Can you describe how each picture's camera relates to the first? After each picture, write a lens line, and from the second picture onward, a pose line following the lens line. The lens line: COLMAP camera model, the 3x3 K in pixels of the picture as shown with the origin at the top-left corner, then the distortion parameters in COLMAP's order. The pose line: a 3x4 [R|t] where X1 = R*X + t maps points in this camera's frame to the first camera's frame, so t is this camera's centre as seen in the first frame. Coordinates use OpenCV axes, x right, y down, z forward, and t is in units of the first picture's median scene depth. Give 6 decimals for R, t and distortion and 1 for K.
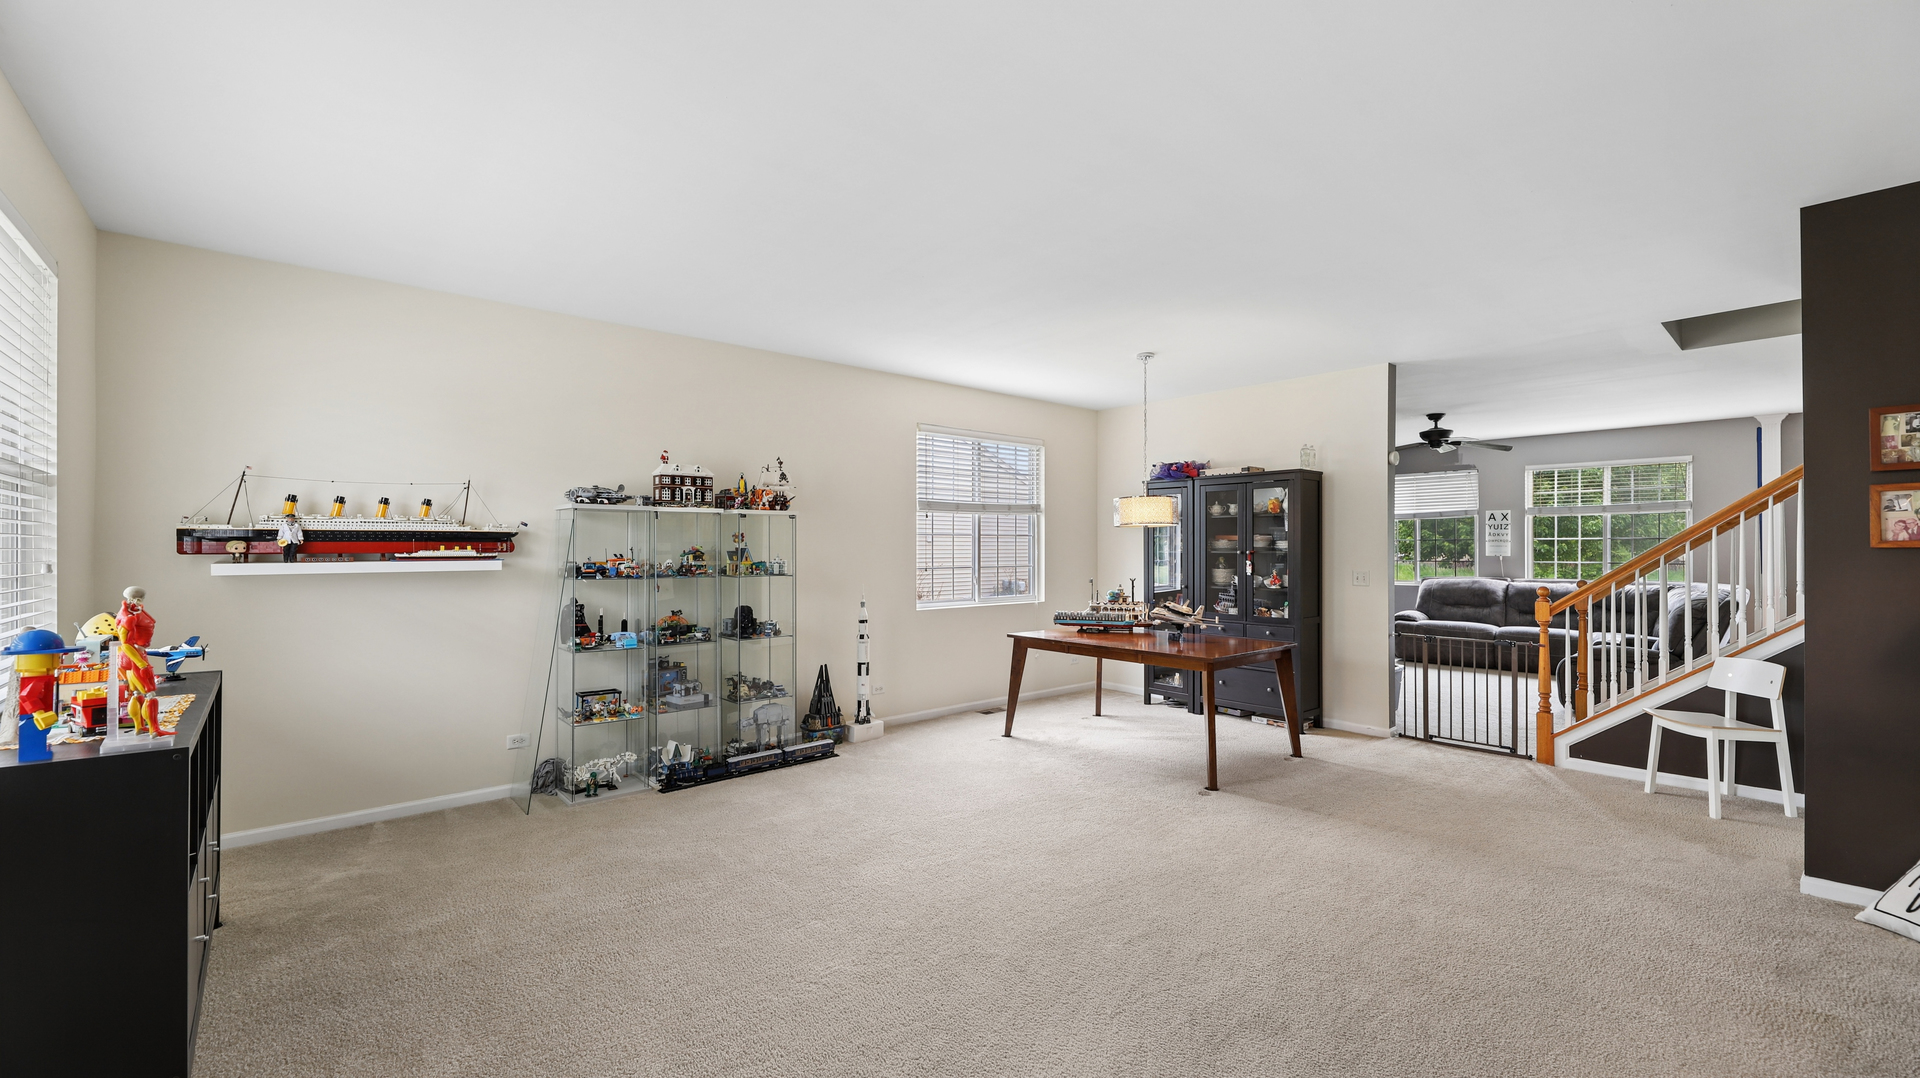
lens RADIAL K [[781.6, 0, 960.3], [0, 781.6, 549.2], [0, 0, 1]] dist [0.000683, -0.000549]
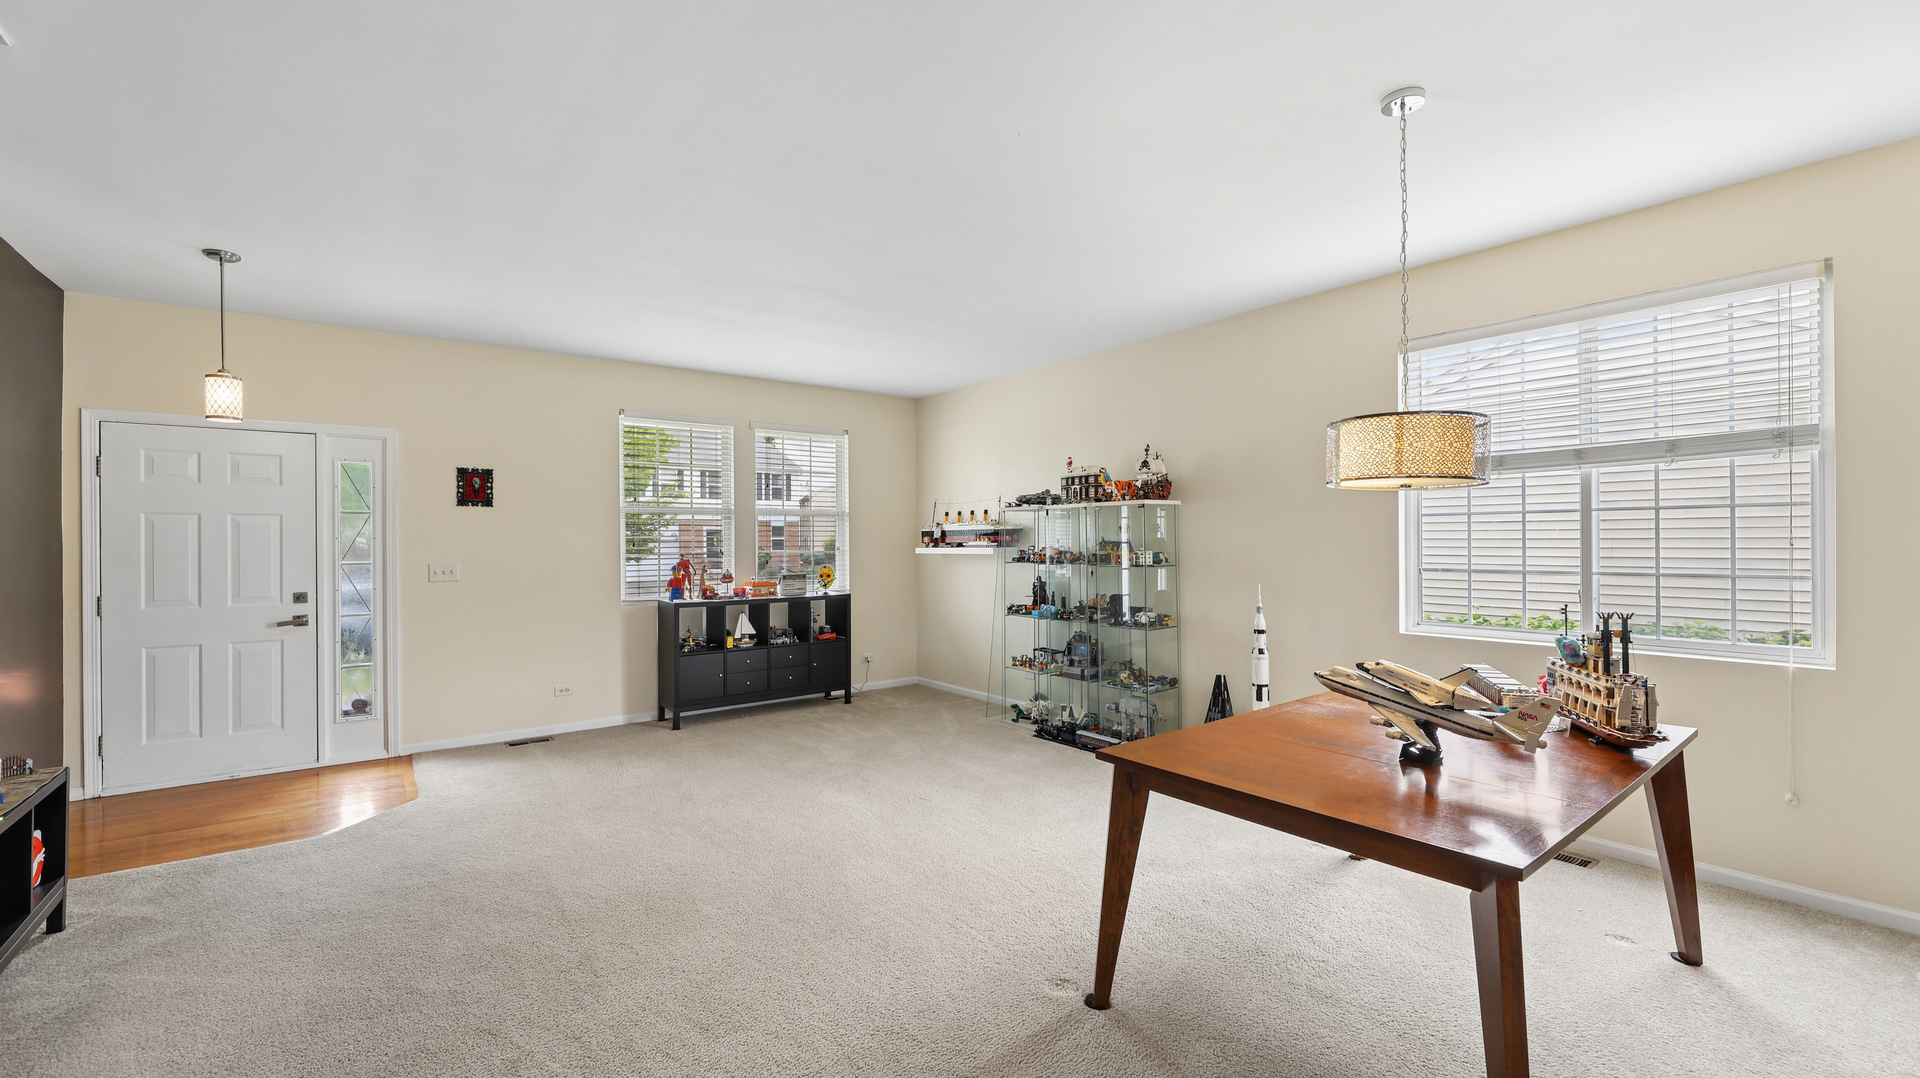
lens RADIAL K [[781.6, 0, 963.4], [0, 781.6, 539.1], [0, 0, 1]] dist [0.000683, -0.000549]
pose [[-0.079393, 0.003709, -0.996837, 0.793476], [0.010249, 0.999943, 0.002904, -0.005940], [0.996791, -0.009986, -0.079426, 0.906499]]
